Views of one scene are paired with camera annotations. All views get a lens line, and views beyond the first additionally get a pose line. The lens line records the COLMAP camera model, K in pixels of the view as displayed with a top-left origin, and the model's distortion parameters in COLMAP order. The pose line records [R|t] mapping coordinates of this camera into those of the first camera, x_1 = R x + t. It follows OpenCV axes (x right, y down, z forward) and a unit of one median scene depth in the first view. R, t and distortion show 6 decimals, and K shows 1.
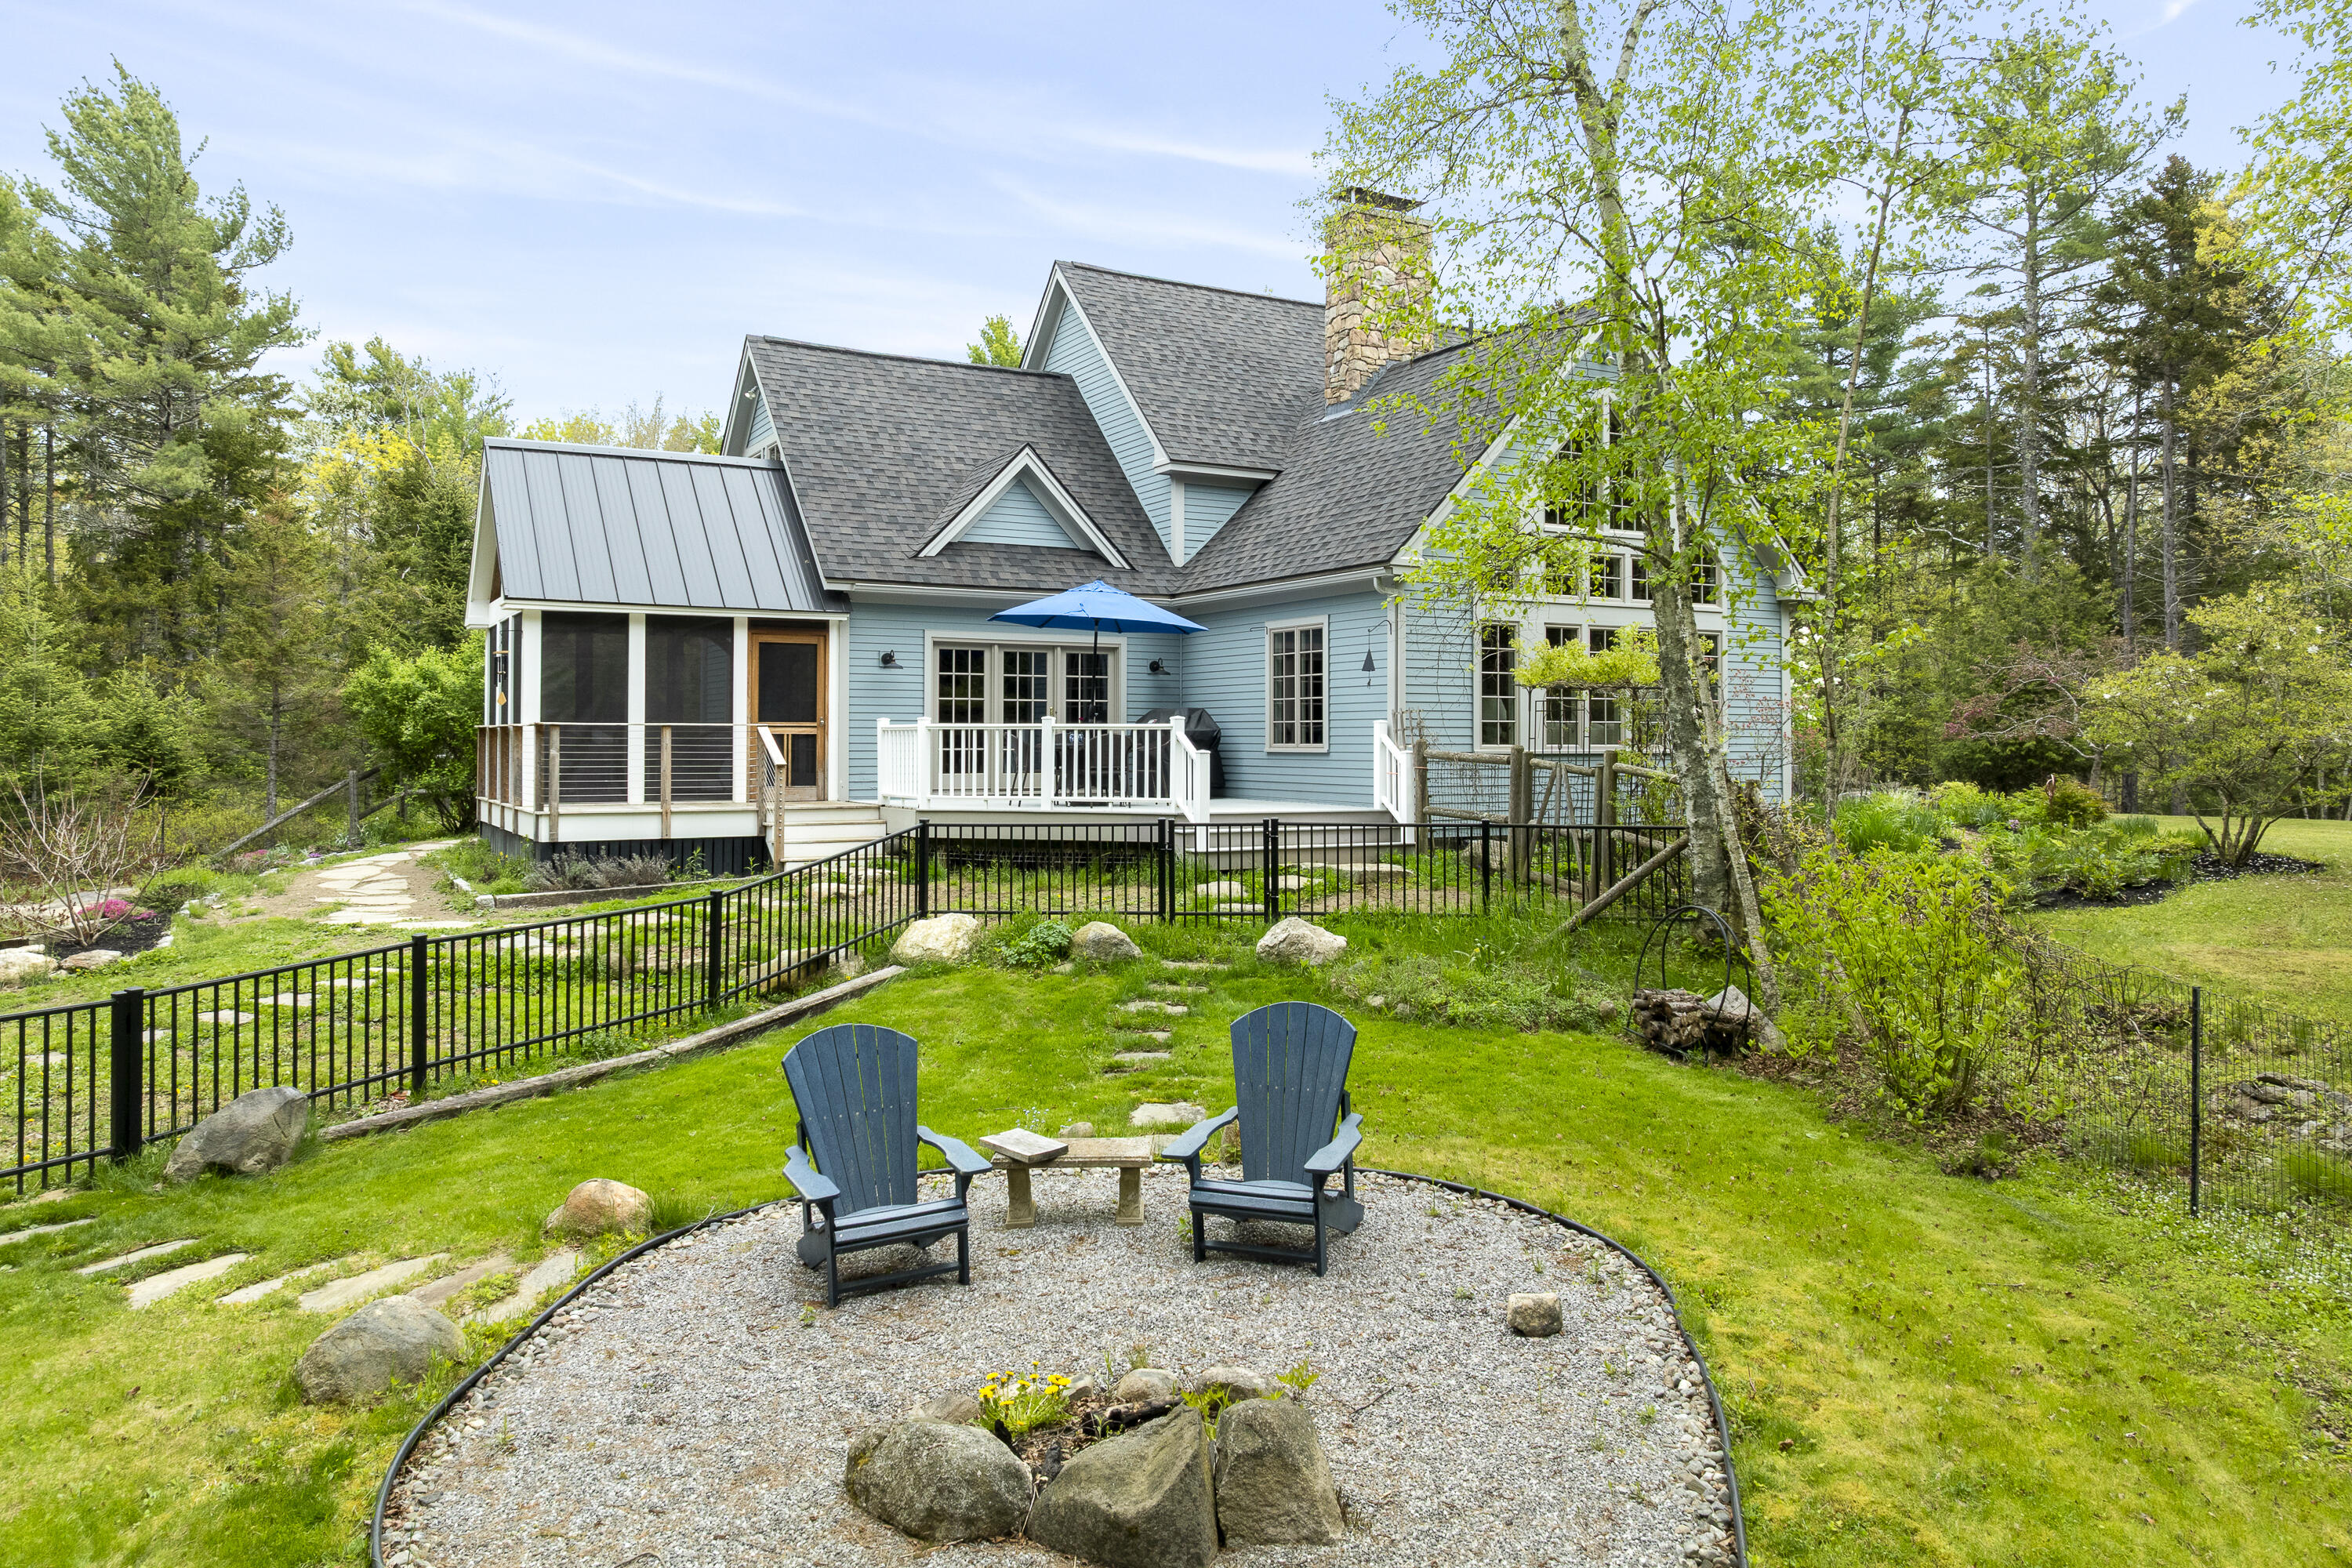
lens RADIAL K [[1607.3, 0, 1176.0], [0, 1607.3, 784.0], [0, 0, 1]] dist [-0.000869, -0.003080]
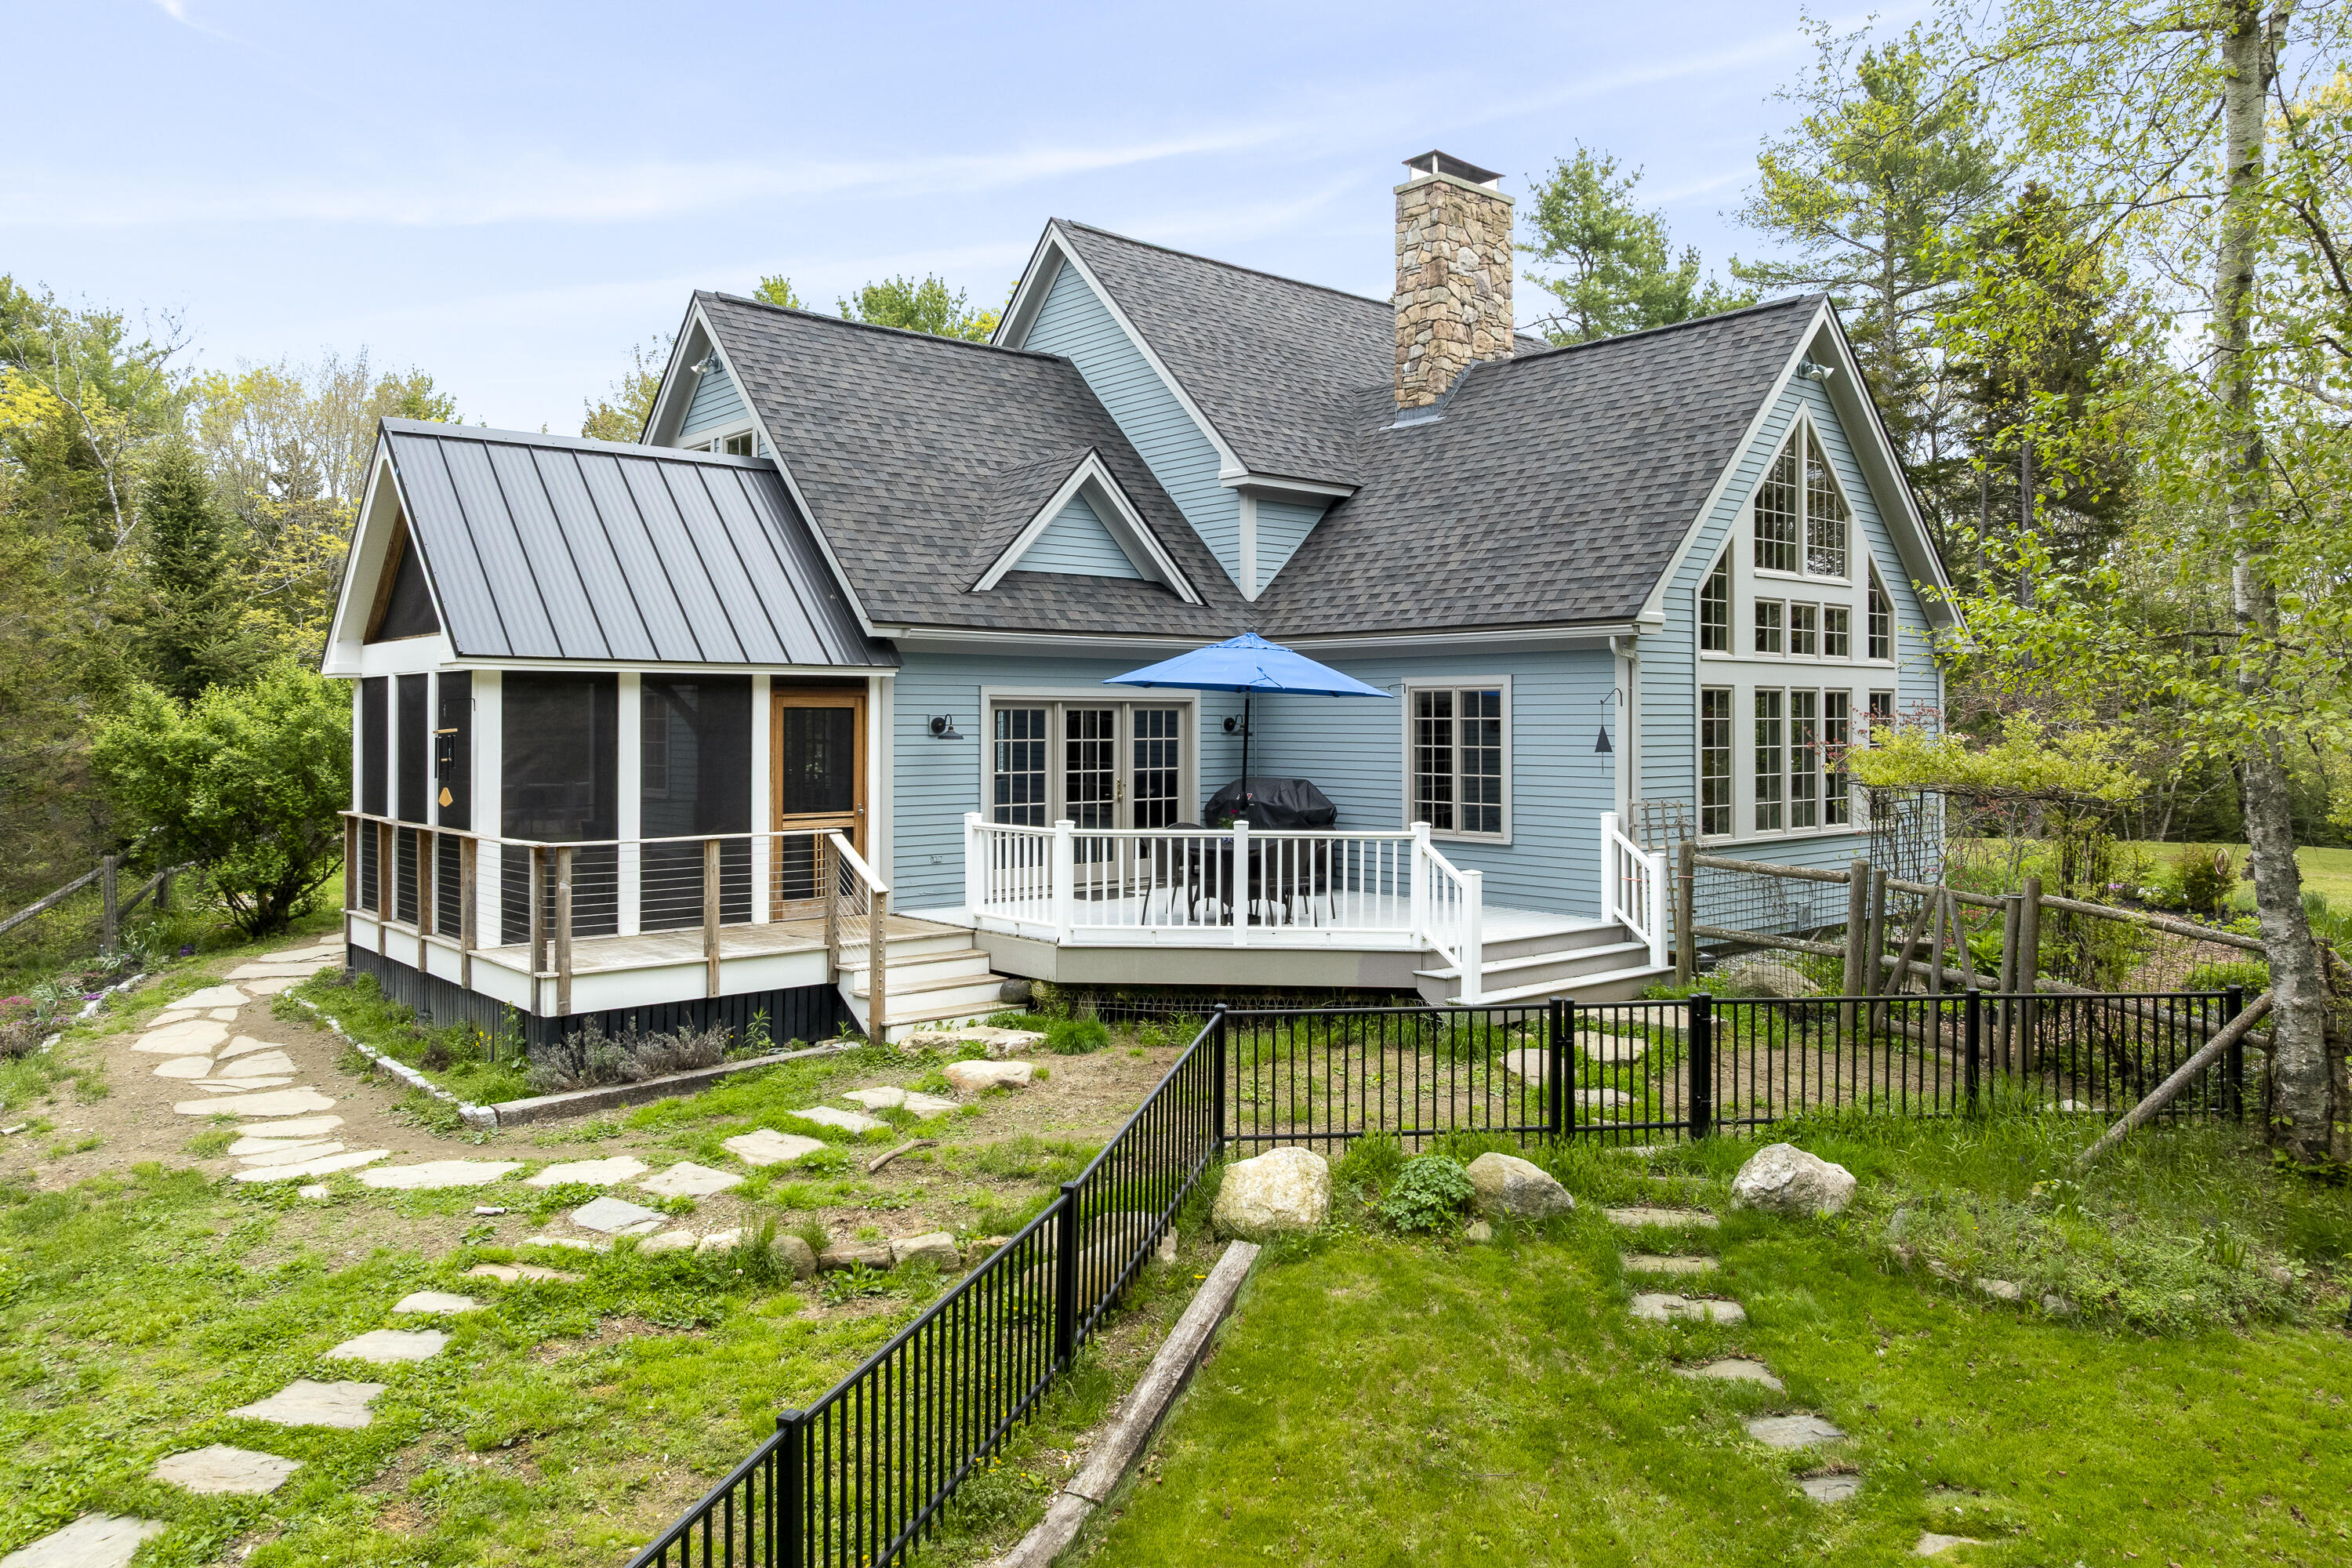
lens RADIAL K [[1607.3, 0, 1176.0], [0, 1607.3, 784.0], [0, 0, 1]] dist [-0.000869, -0.003080]
pose [[0.980341, -0.009368, 0.197088, -0.217136], [0.006772, 0.999881, 0.013845, -0.058814], [-0.197194, -0.012238, 0.980288, 0.221998]]
